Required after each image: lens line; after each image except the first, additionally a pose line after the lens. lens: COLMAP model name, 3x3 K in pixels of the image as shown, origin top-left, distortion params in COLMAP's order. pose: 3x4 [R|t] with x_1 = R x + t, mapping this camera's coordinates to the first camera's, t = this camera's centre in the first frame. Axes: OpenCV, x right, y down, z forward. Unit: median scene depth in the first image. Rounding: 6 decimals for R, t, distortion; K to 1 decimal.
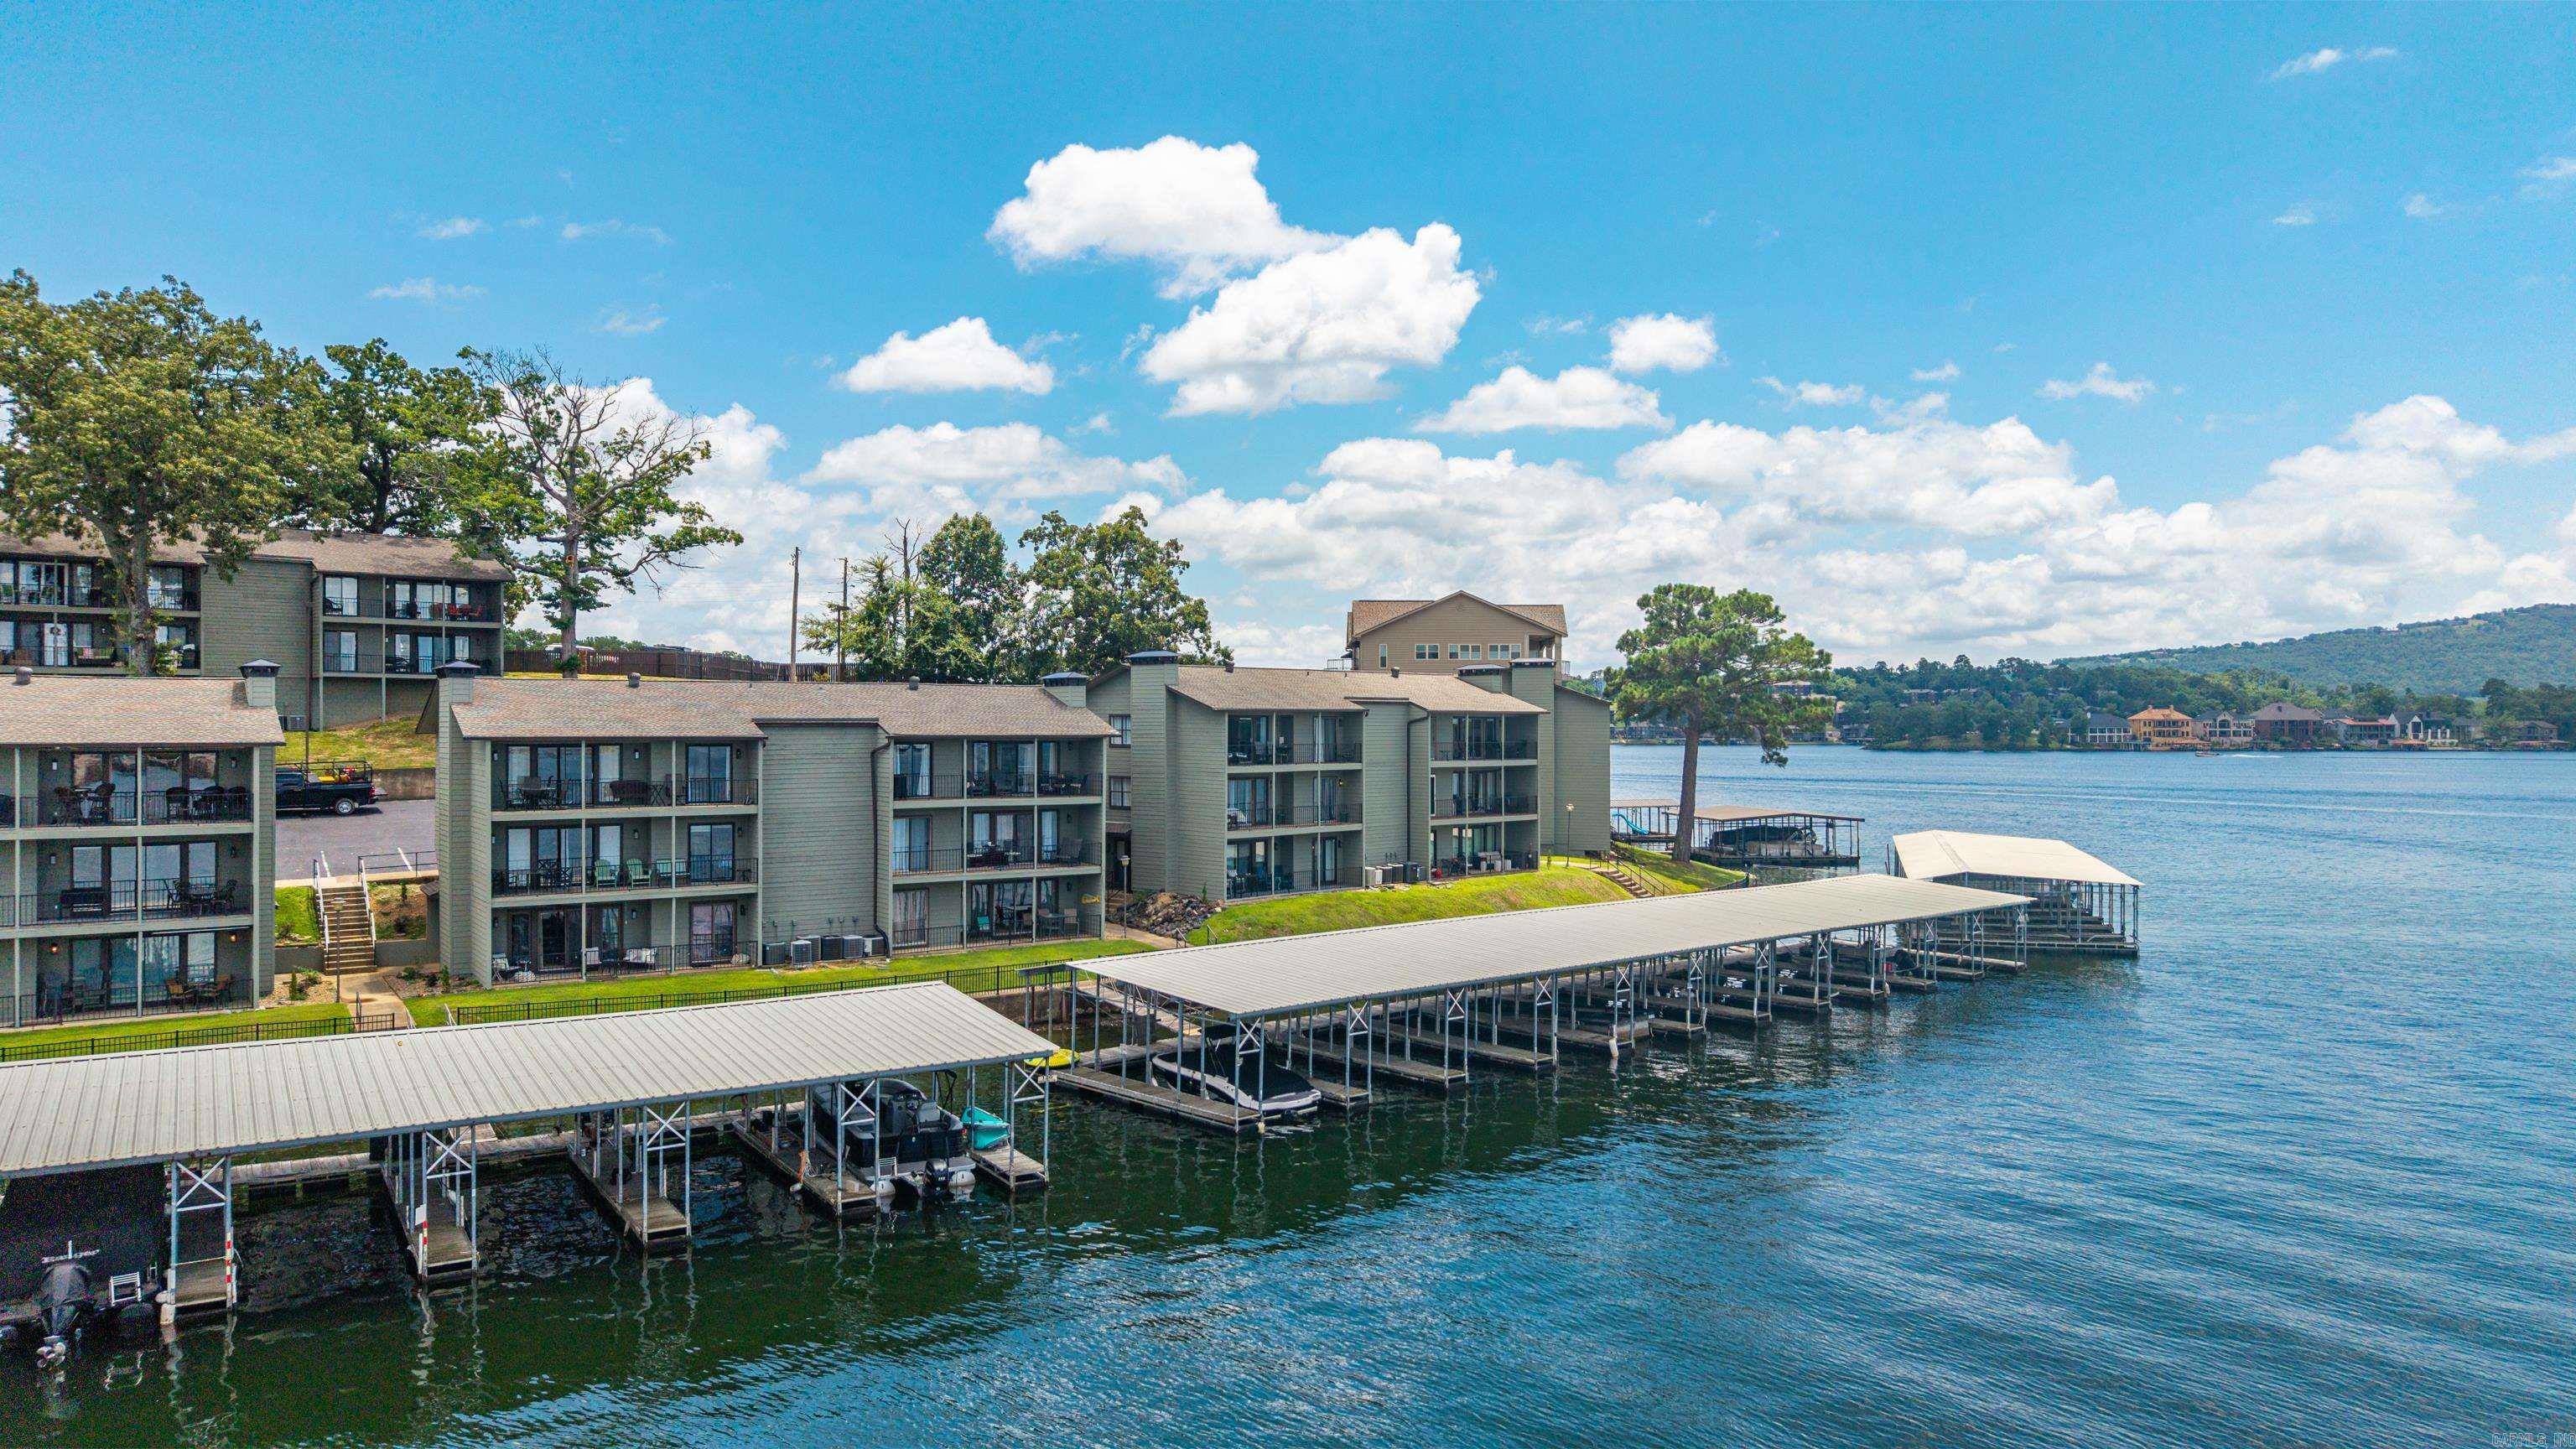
lens RADIAL K [[1695.9, 0, 1288.0], [0, 1695.9, 724.5], [0, 0, 1]] dist [-0.000896, -0.000308]
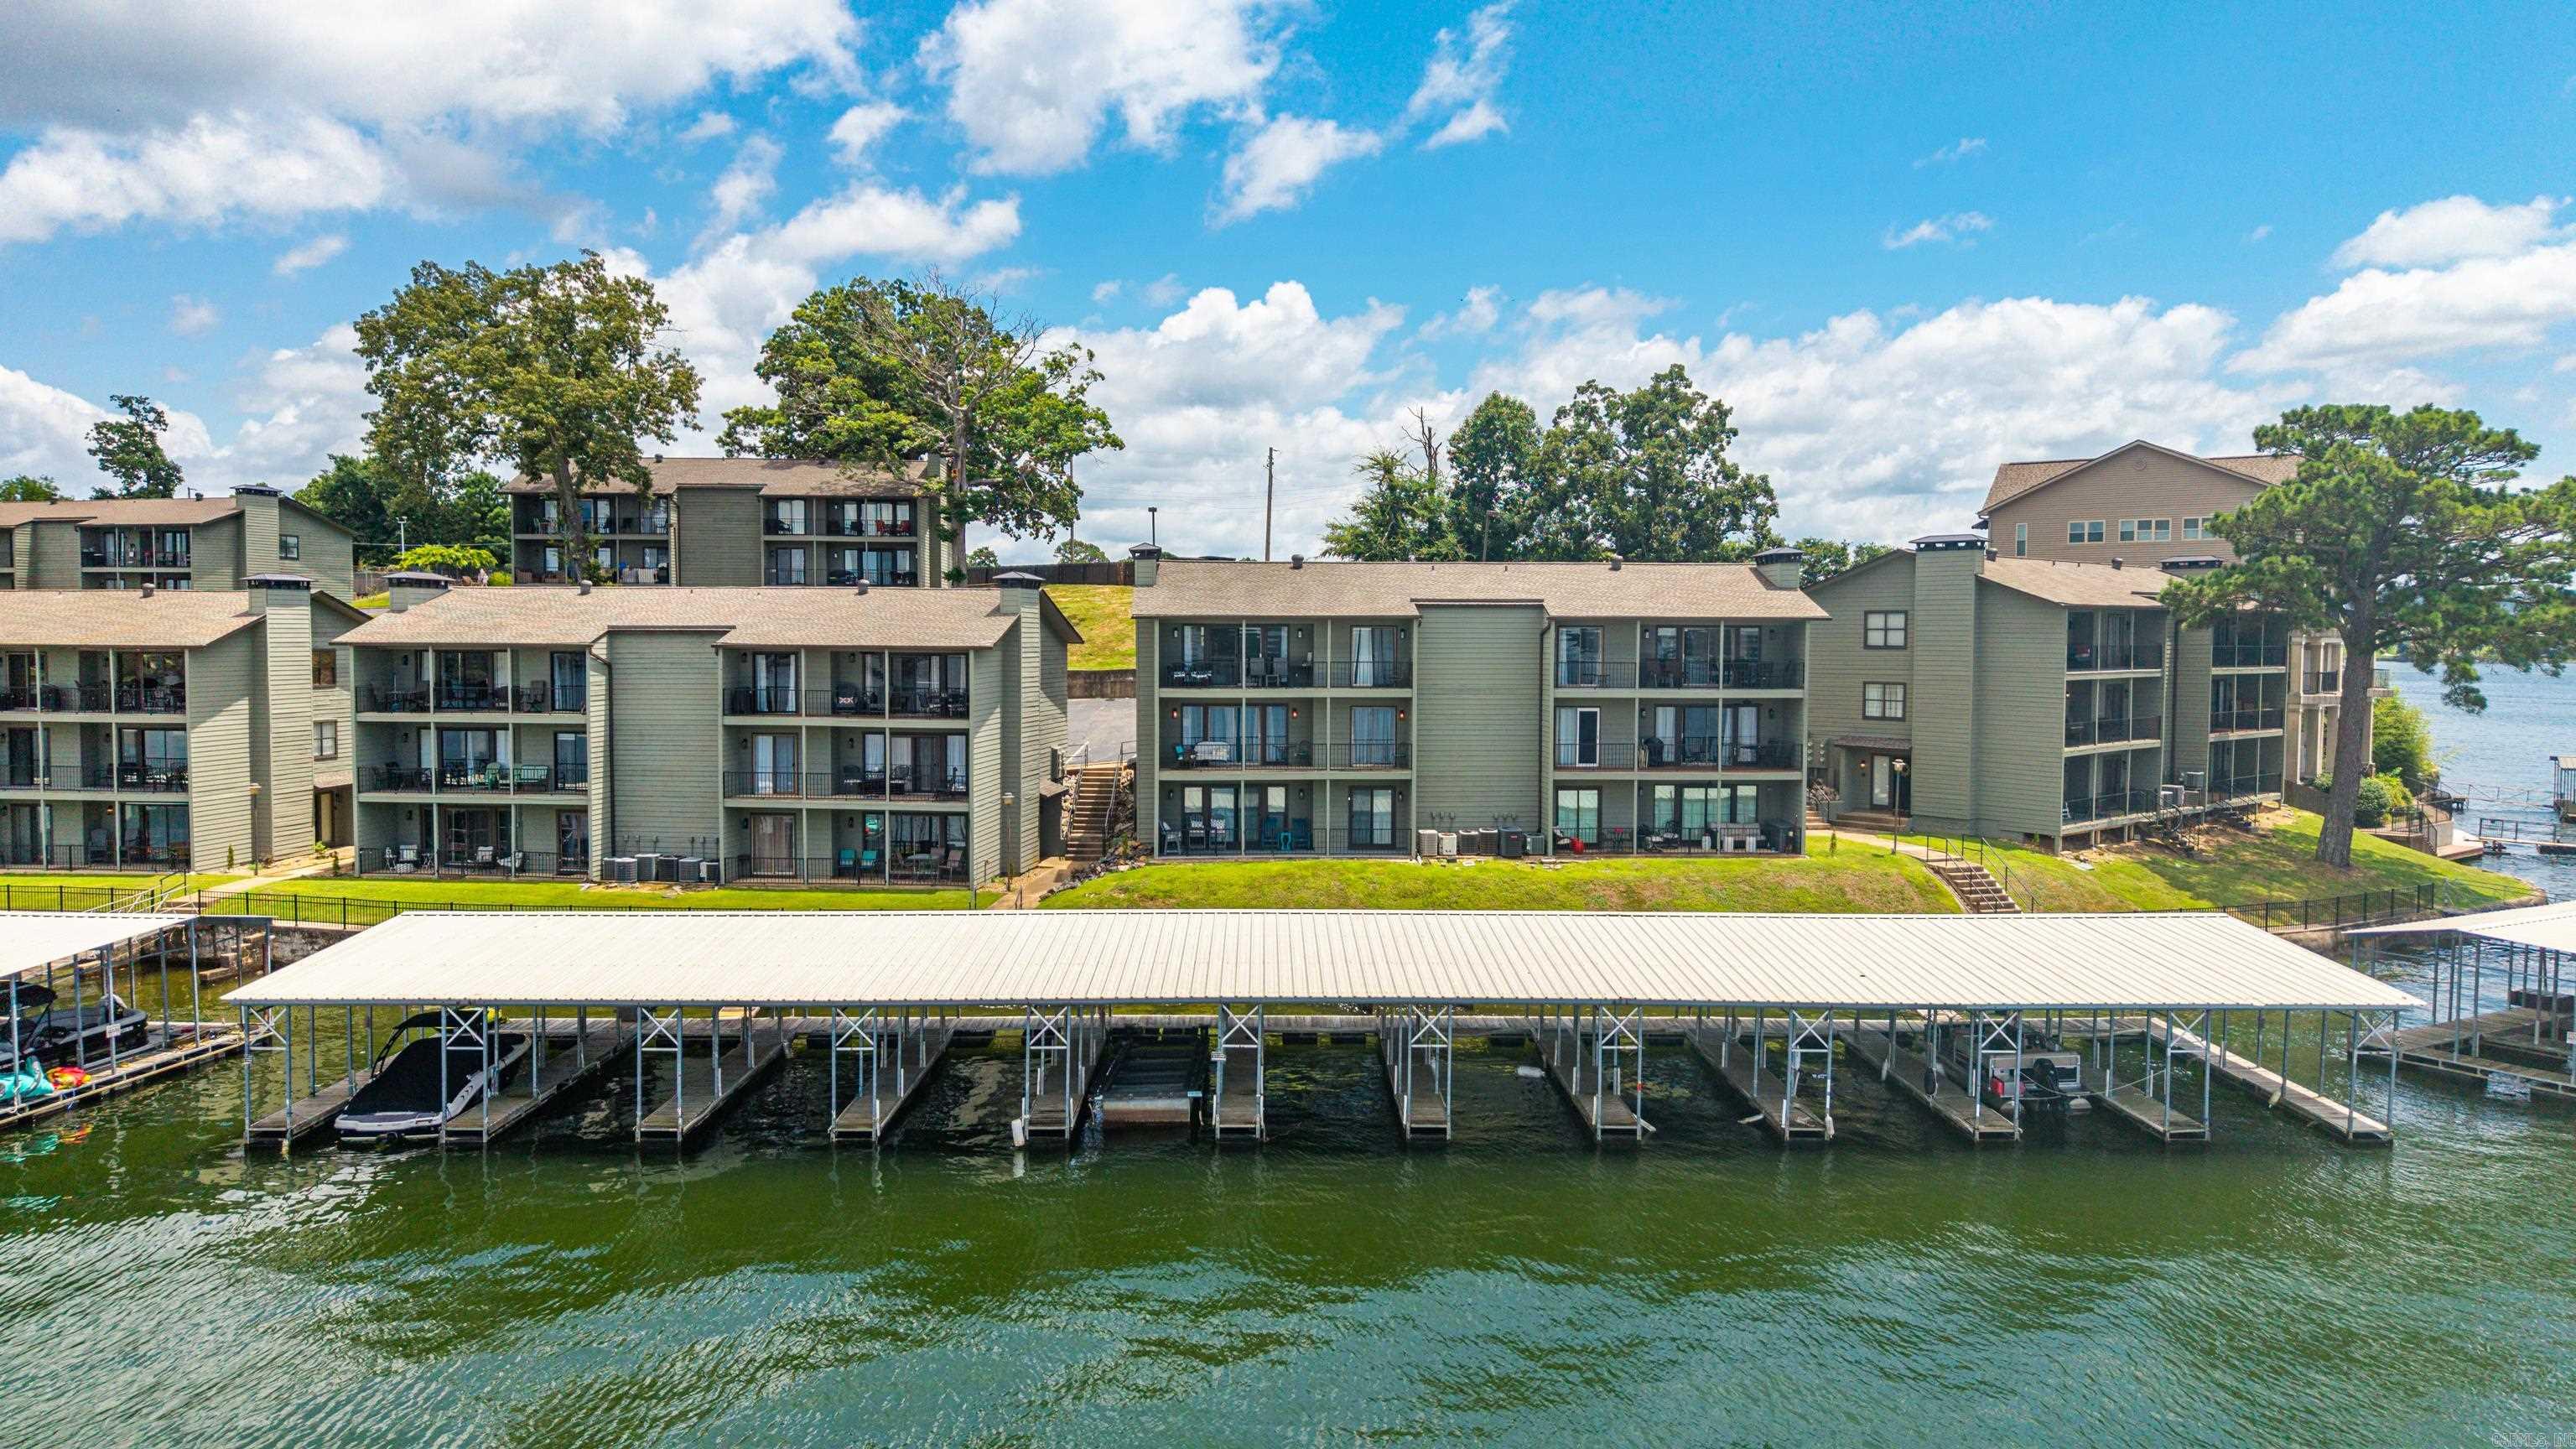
lens RADIAL K [[1695.9, 0, 1288.0], [0, 1695.9, 724.5], [0, 0, 1]] dist [-0.000896, -0.000308]
pose [[0.754817, 0.038596, -0.654799, 0.411955], [-0.002680, 0.998440, 0.055762, -0.002174], [0.655930, -0.040335, 0.753744, 0.347454]]
